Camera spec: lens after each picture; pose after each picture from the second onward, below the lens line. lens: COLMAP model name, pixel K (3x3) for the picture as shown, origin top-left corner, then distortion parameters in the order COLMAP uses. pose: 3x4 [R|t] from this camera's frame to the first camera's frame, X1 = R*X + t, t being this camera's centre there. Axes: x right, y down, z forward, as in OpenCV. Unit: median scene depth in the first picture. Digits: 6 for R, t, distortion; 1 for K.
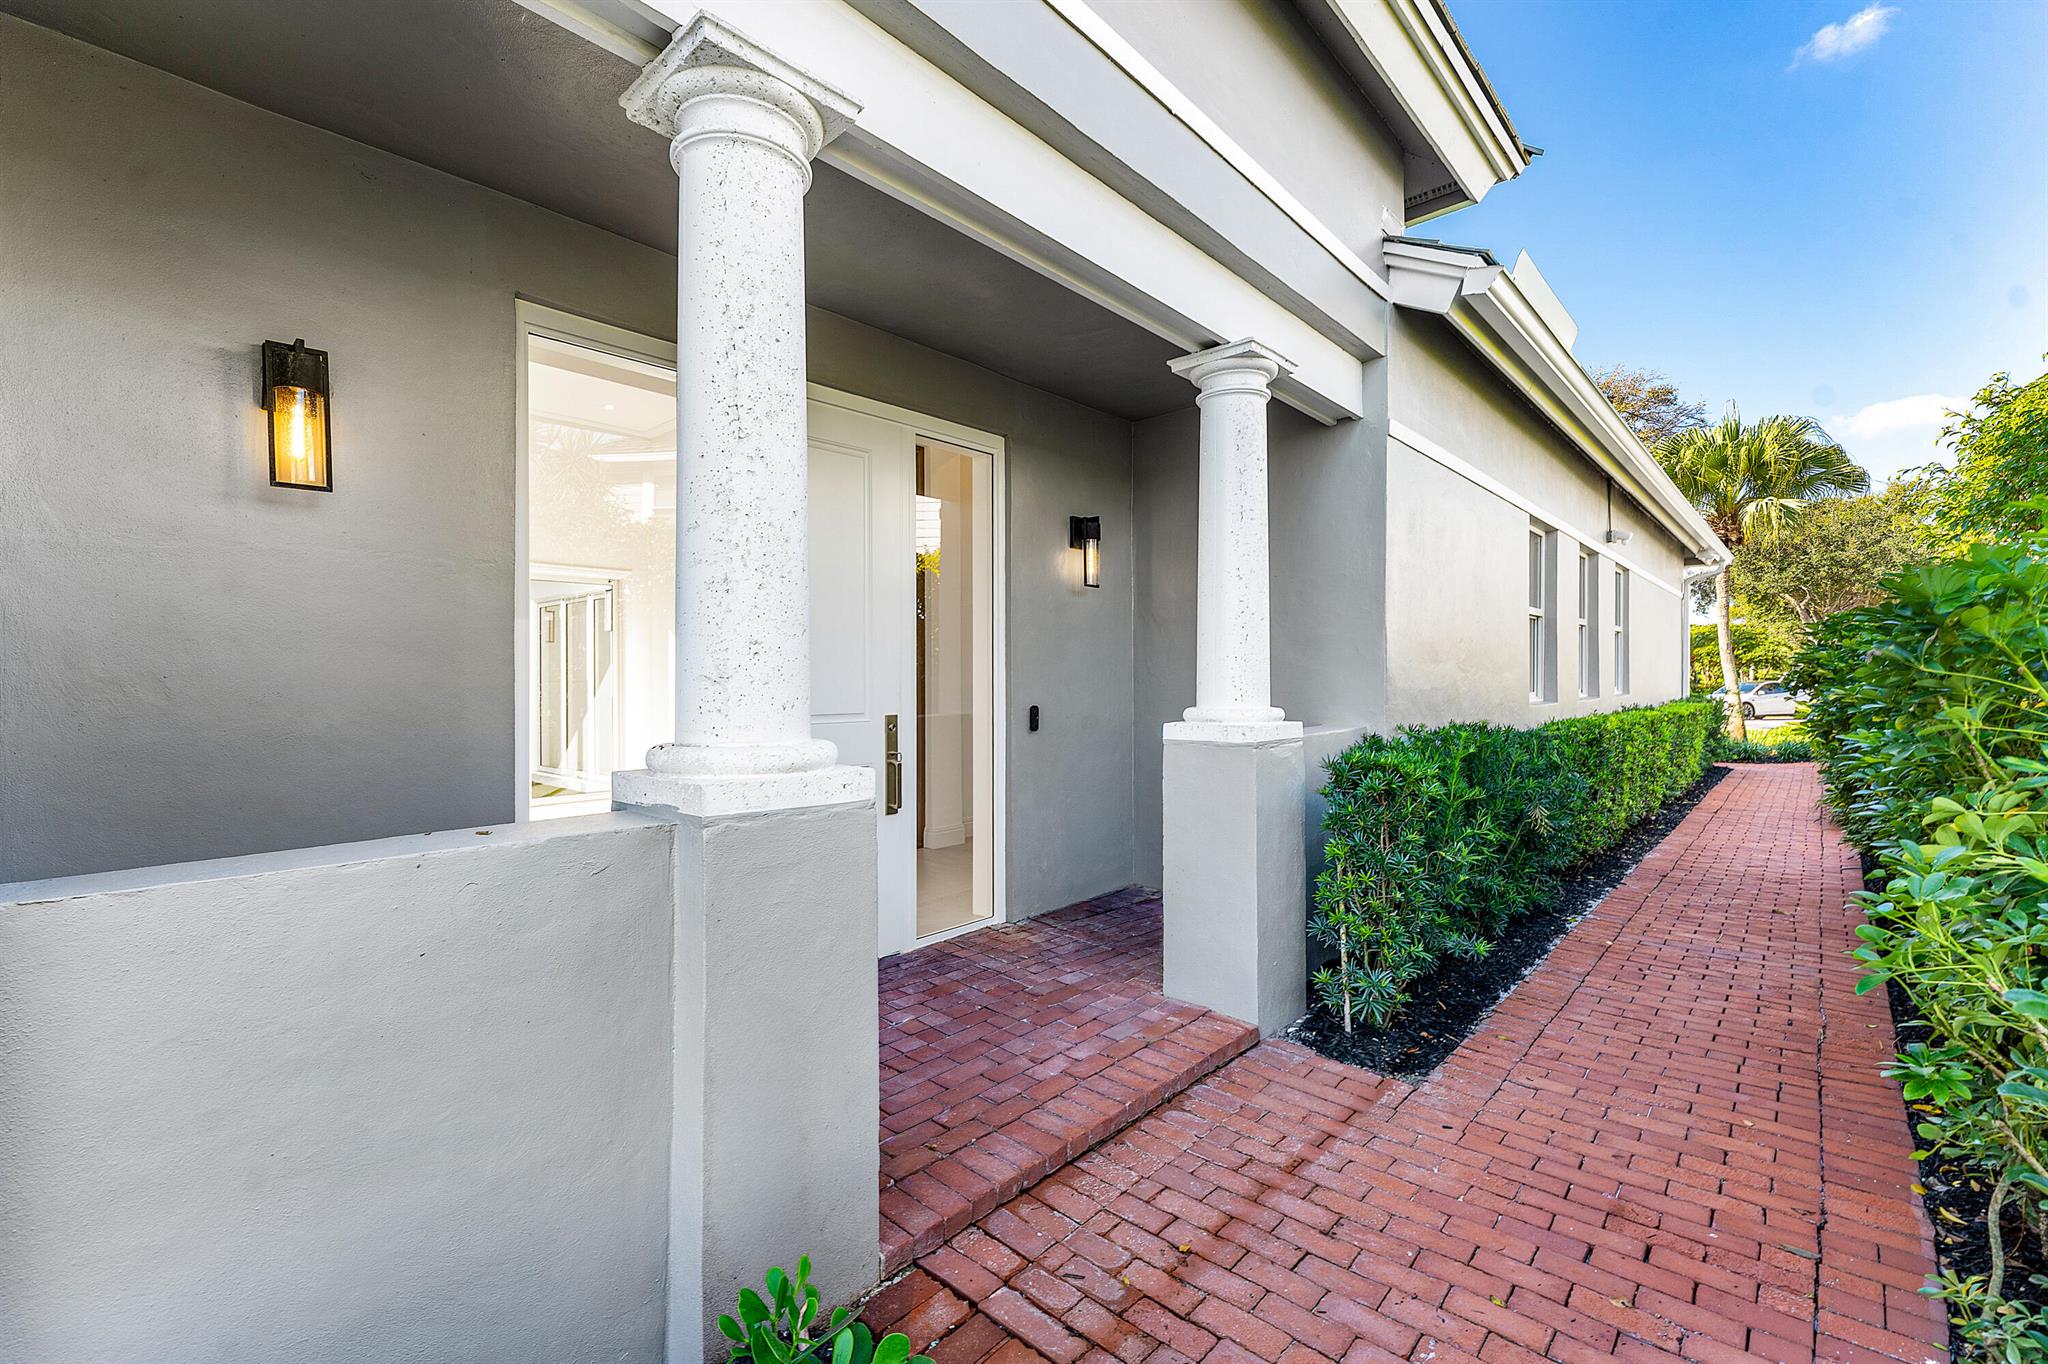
lens RADIAL K [[845.5, 0, 1011.9], [0, 845.5, 680.4], [0, 0, 1]] dist [0.000917, 0.000132]
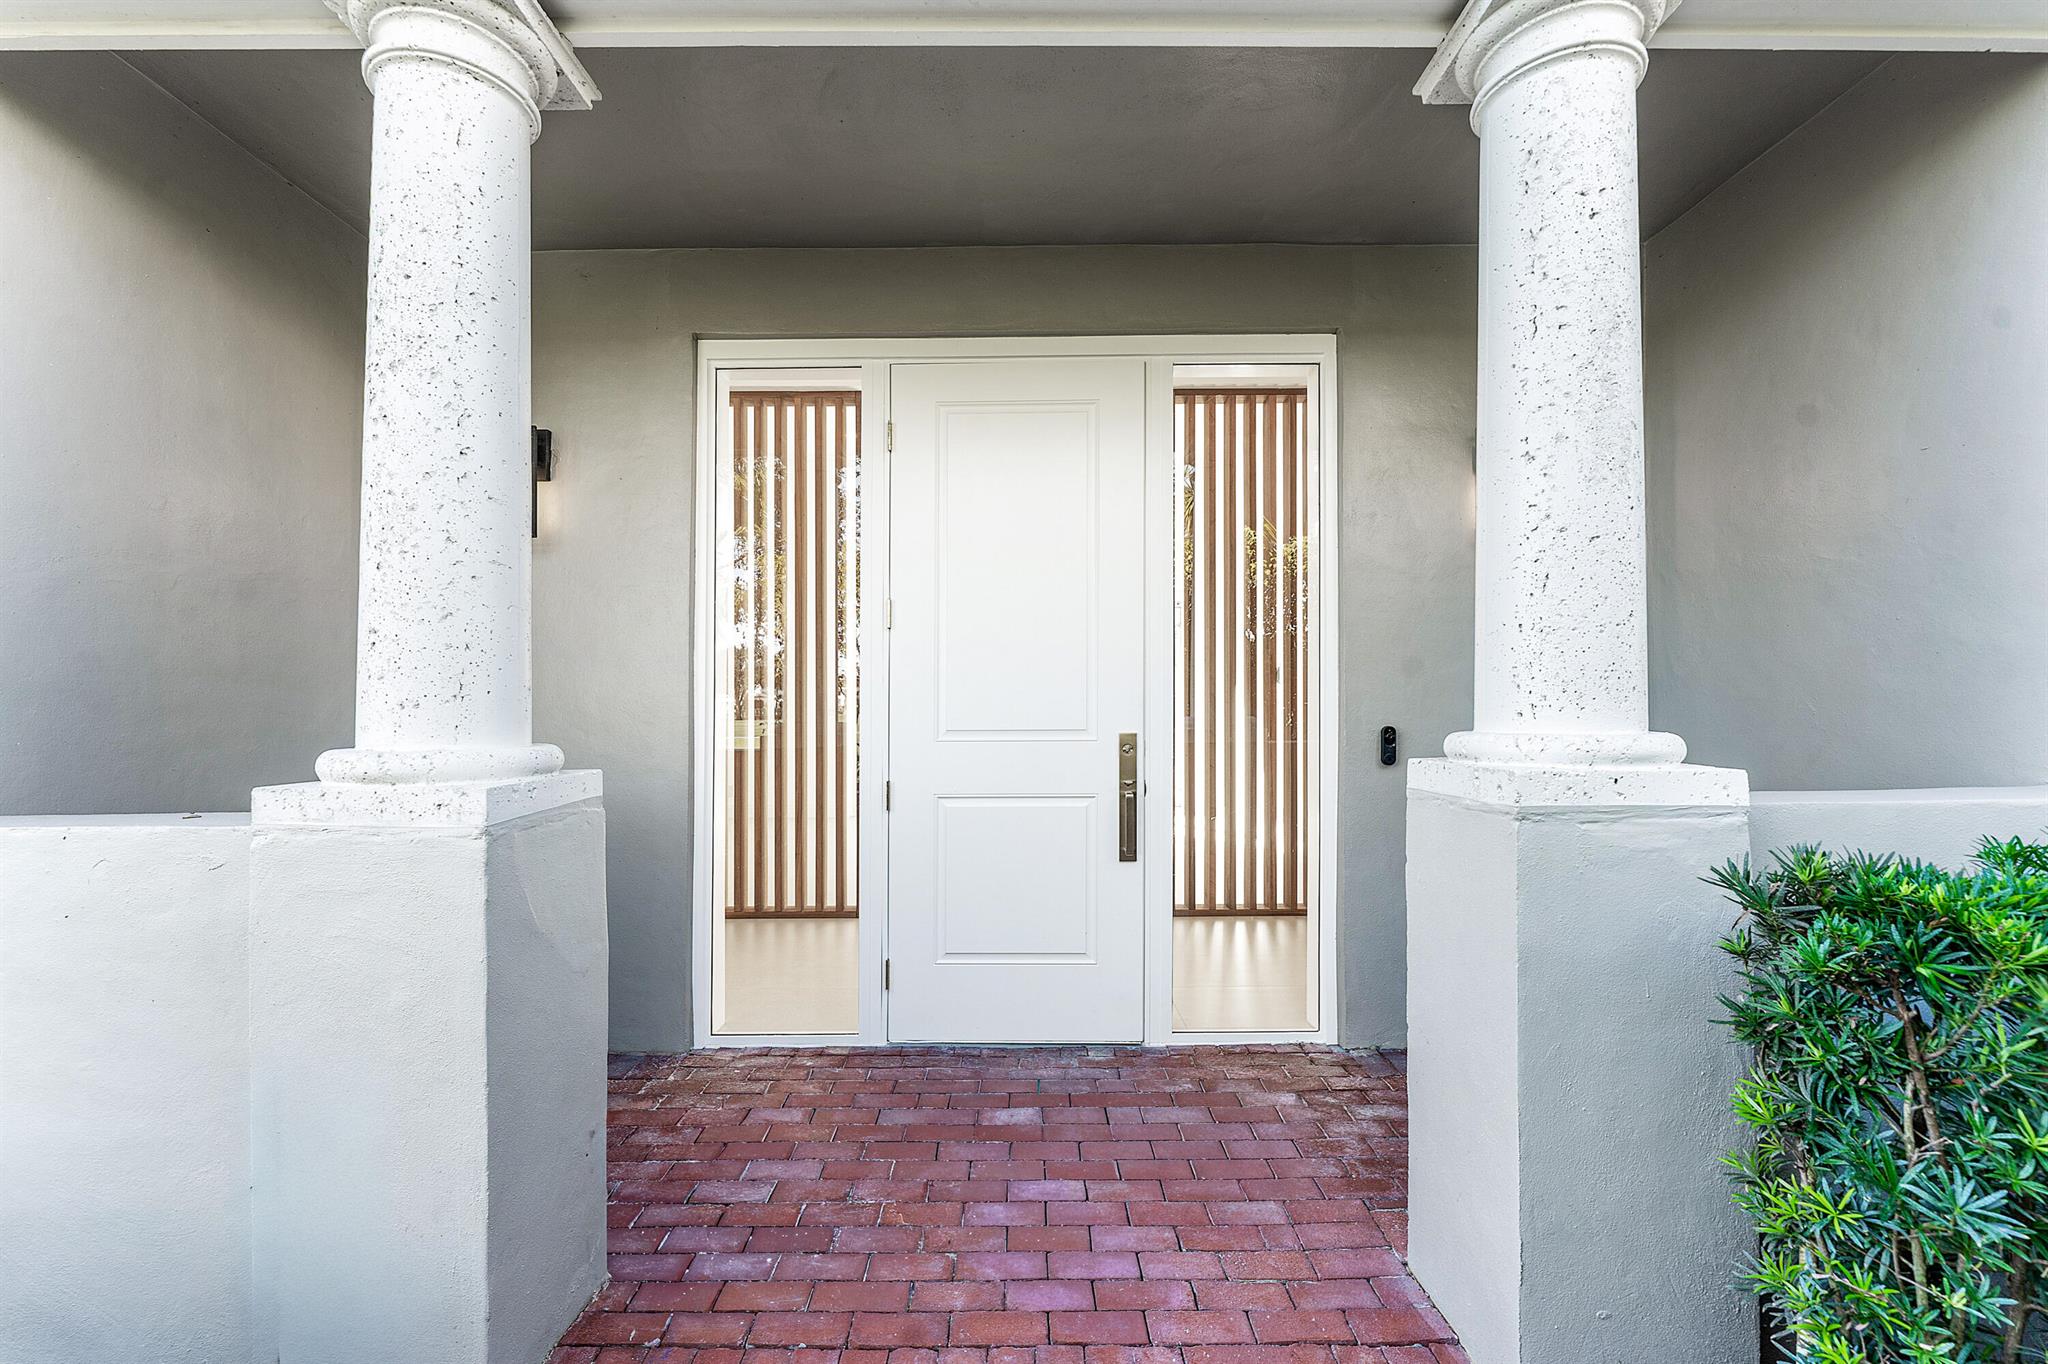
lens RADIAL K [[845.5, 0, 1024.5], [0, 845.5, 697.2], [0, 0, 1]] dist [0.000917, 0.000132]
pose [[0.692157, -0.007566, -0.721707, 0.401763], [0.001595, 0.999959, -0.008953, 0.016431], [0.721745, 0.005045, 0.692140, 0.451102]]
